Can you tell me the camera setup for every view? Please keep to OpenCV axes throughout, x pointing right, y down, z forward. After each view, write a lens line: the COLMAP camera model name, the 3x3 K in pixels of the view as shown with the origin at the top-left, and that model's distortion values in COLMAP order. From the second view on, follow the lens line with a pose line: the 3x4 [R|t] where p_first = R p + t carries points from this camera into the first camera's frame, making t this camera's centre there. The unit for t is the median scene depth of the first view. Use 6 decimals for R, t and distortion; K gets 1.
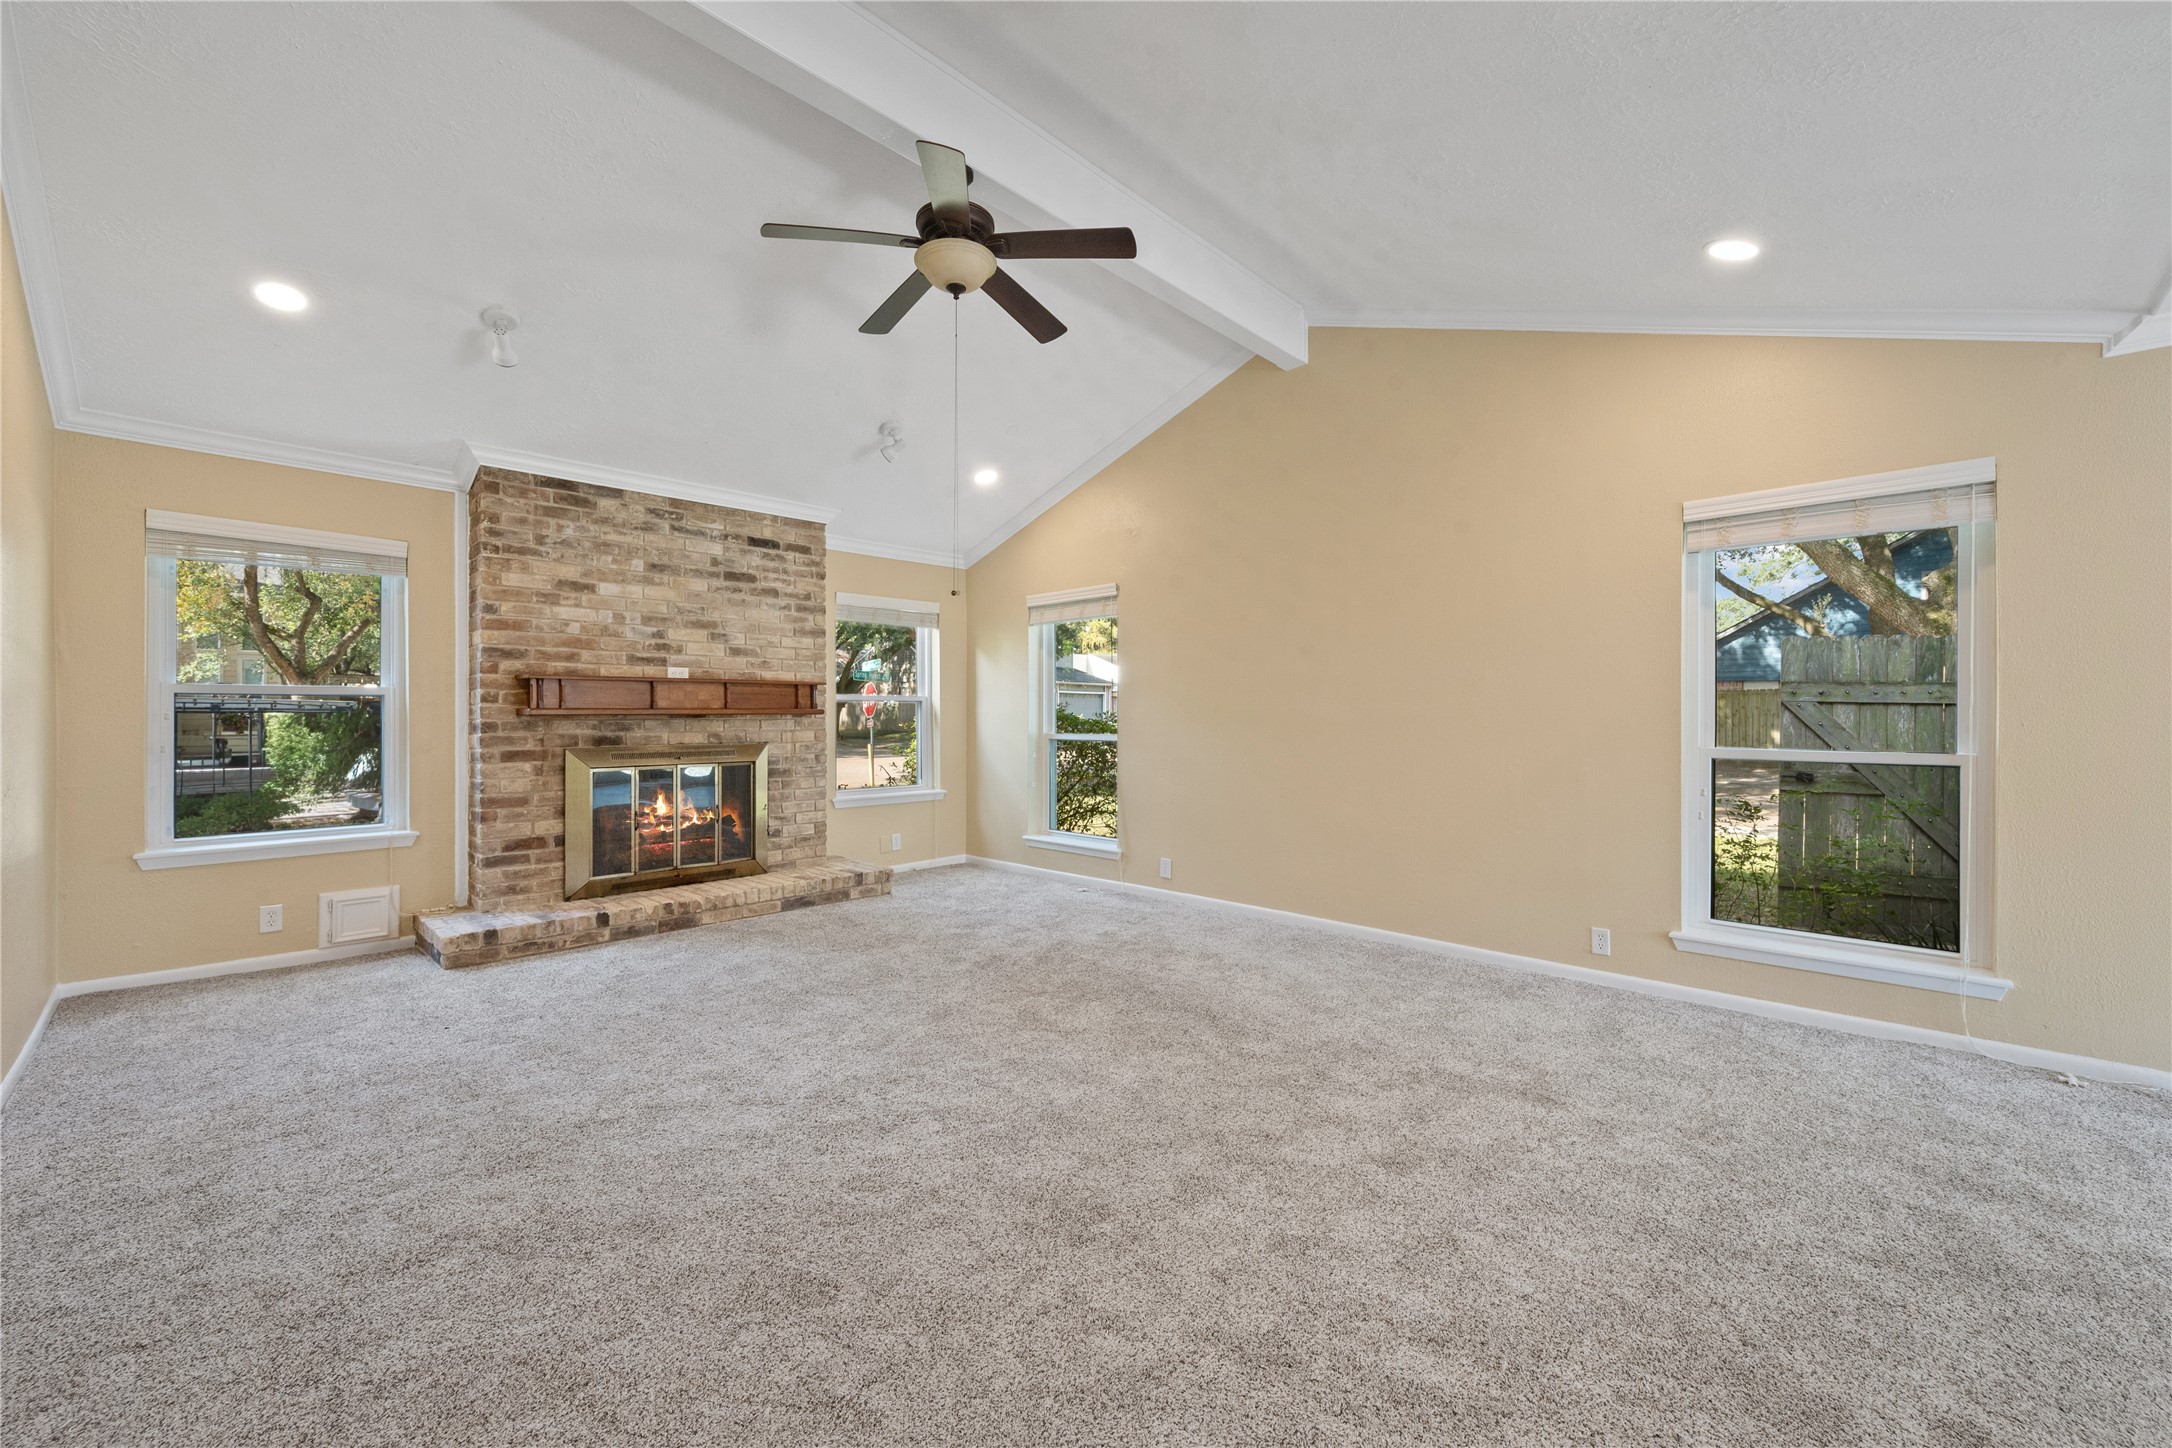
lens RADIAL K [[859.0, 0, 1087.7], [0, 859.0, 708.0], [0, 0, 1]] dist [0.001412, -0.000341]
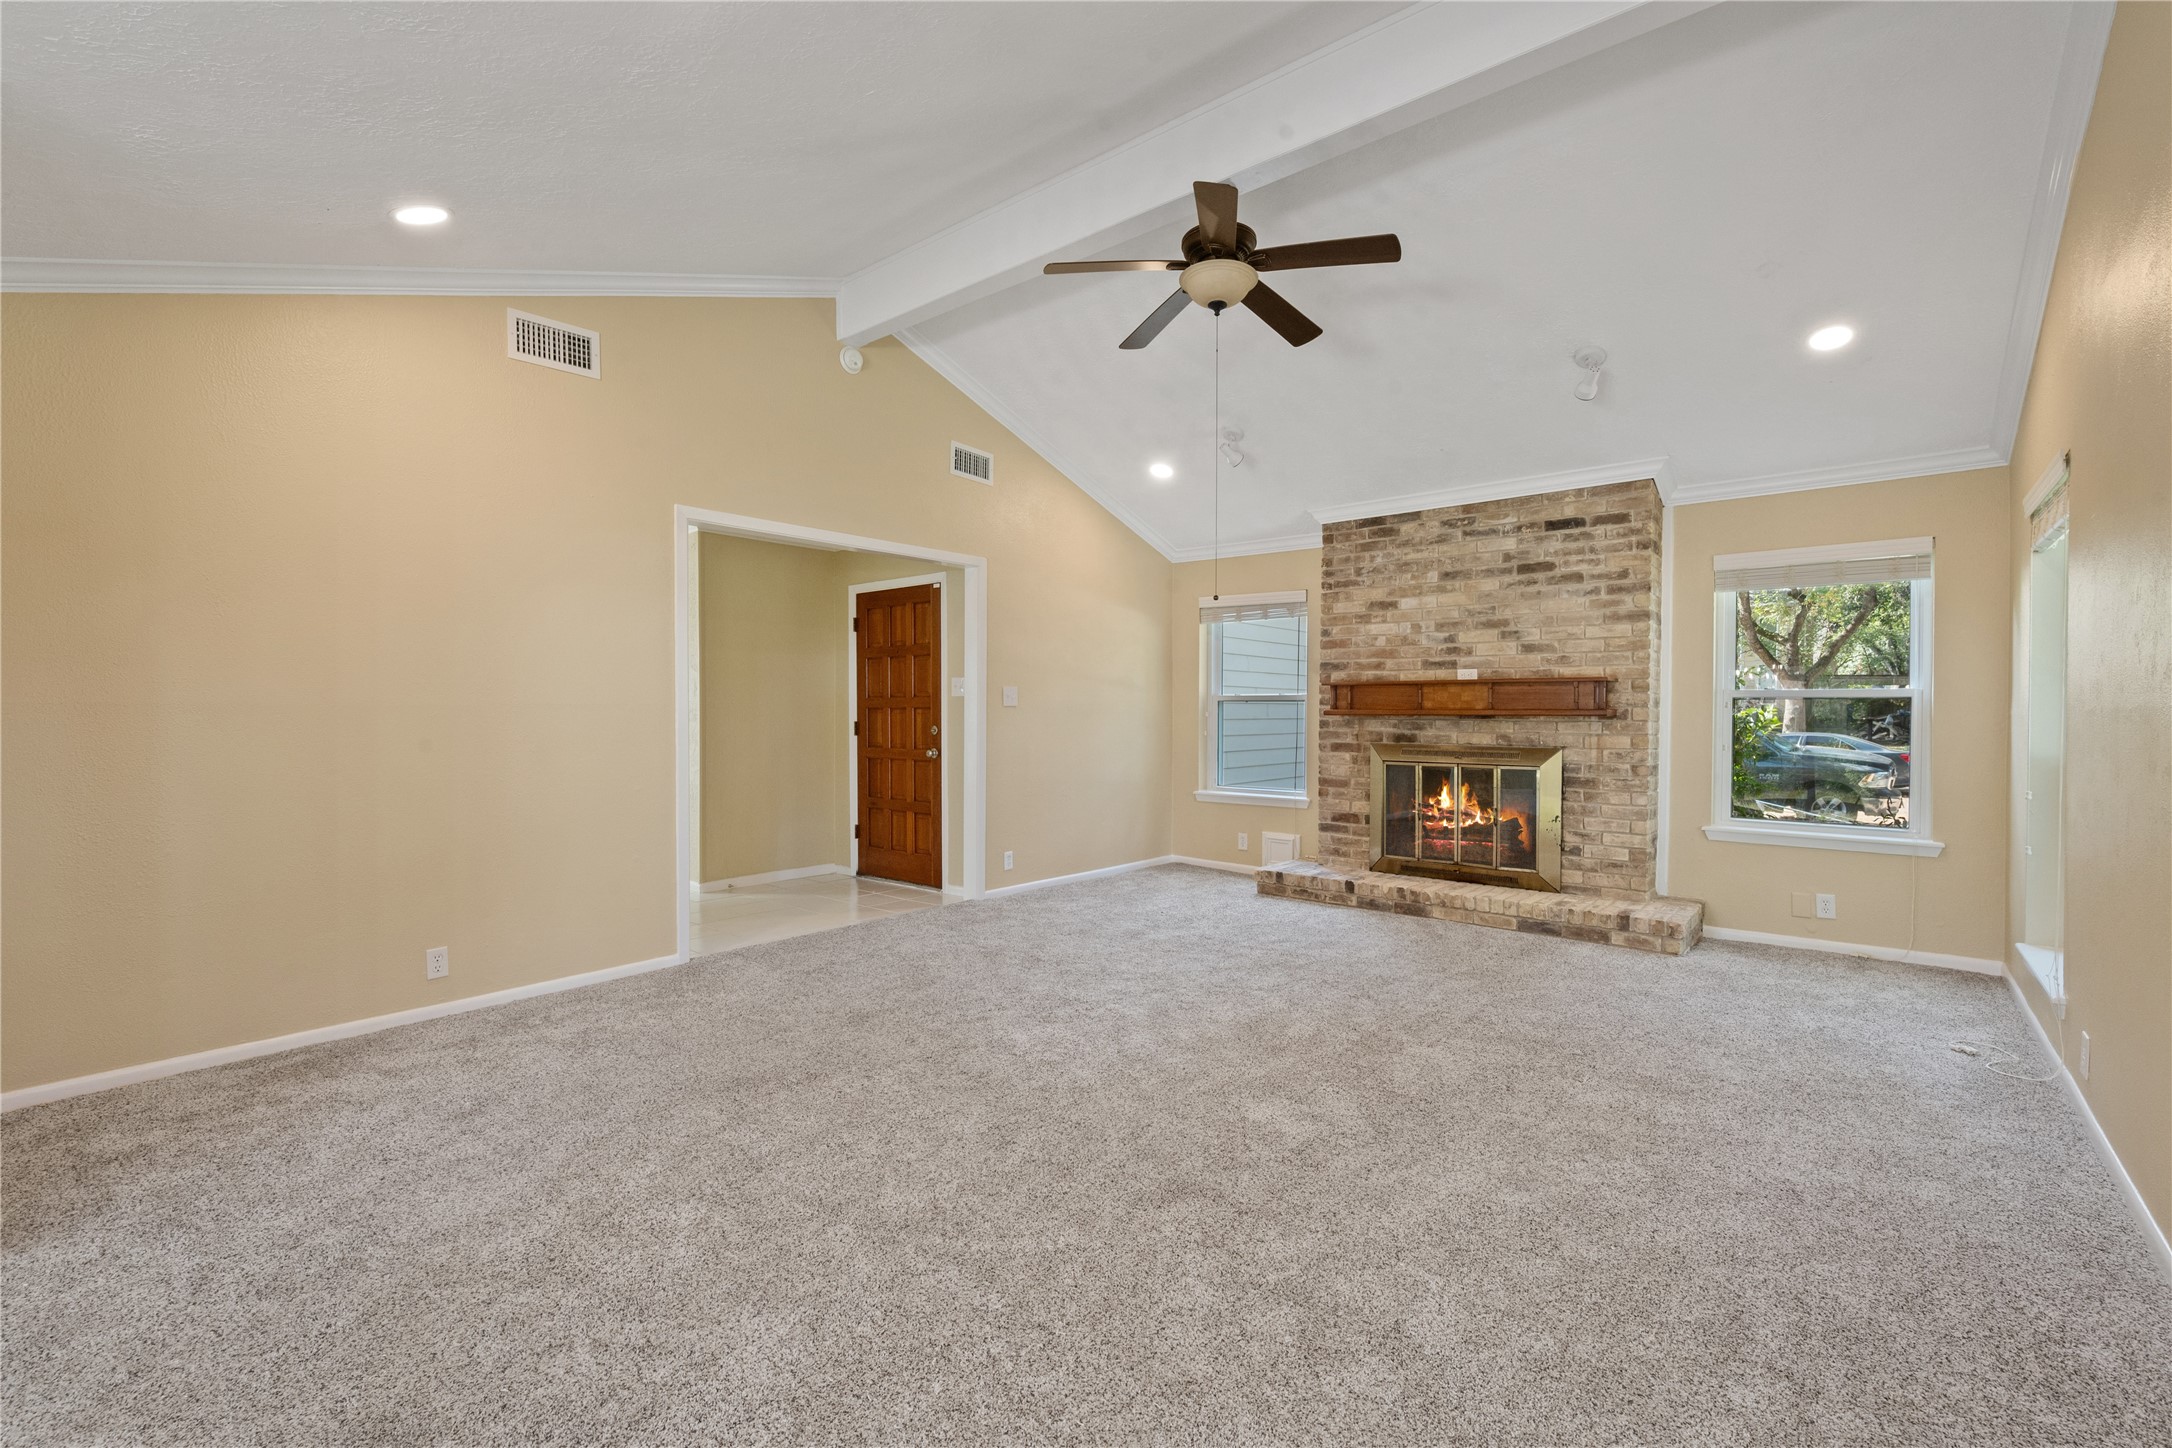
lens RADIAL K [[922.0, 0, 1082.4], [0, 922.0, 714.4], [0, 0, 1]] dist [0.000036, -0.000019]
pose [[0.068753, 0.002711, -0.997630, 0.593048], [0.001161, 0.999995, 0.002797, 0.003179], [0.997633, -0.001351, 0.068750, 0.472122]]
